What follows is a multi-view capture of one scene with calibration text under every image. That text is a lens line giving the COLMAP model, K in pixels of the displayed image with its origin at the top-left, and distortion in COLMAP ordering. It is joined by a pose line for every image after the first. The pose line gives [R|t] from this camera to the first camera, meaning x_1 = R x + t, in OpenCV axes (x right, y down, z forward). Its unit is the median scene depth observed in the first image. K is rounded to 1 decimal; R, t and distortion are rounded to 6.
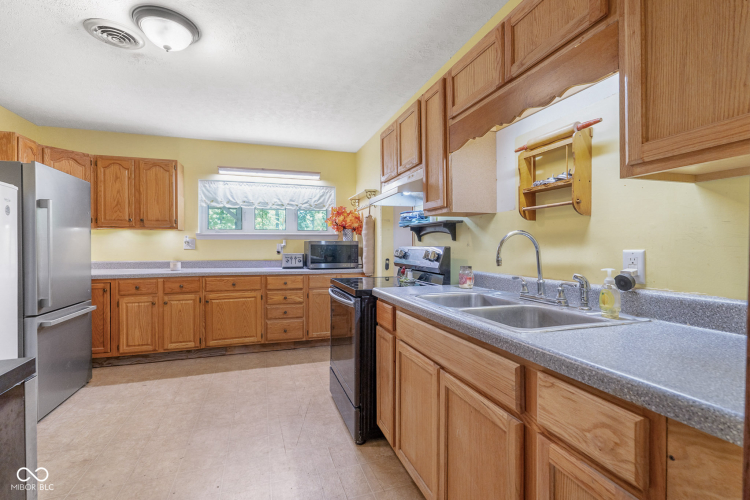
lens RADIAL K [[340.7, 0, 379.1], [0, 340.7, 247.2], [0, 0, 1]] dist [-0.002554, -0.000504]
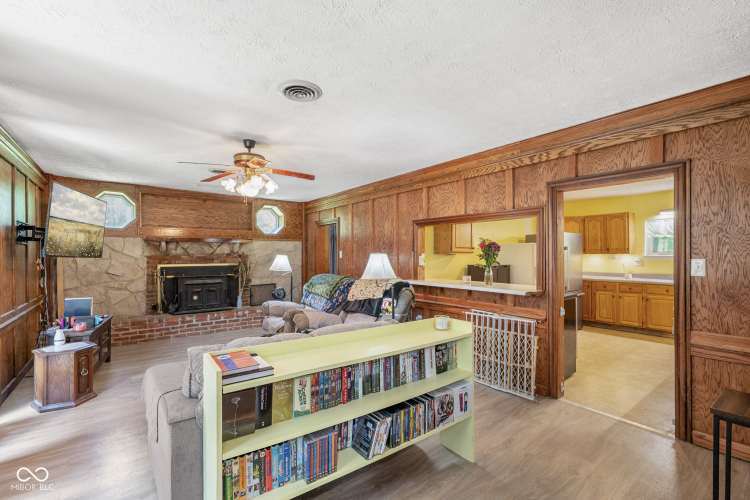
lens RADIAL K [[340.7, 0, 375.7], [0, 340.7, 251.8], [0, 0, 1]] dist [-0.002554, -0.000504]
pose [[0.326113, -0.007019, -0.945305, 0.591872], [-0.001529, 0.999967, -0.007953, -0.049834], [0.945330, 0.004039, 0.326092, -0.729869]]
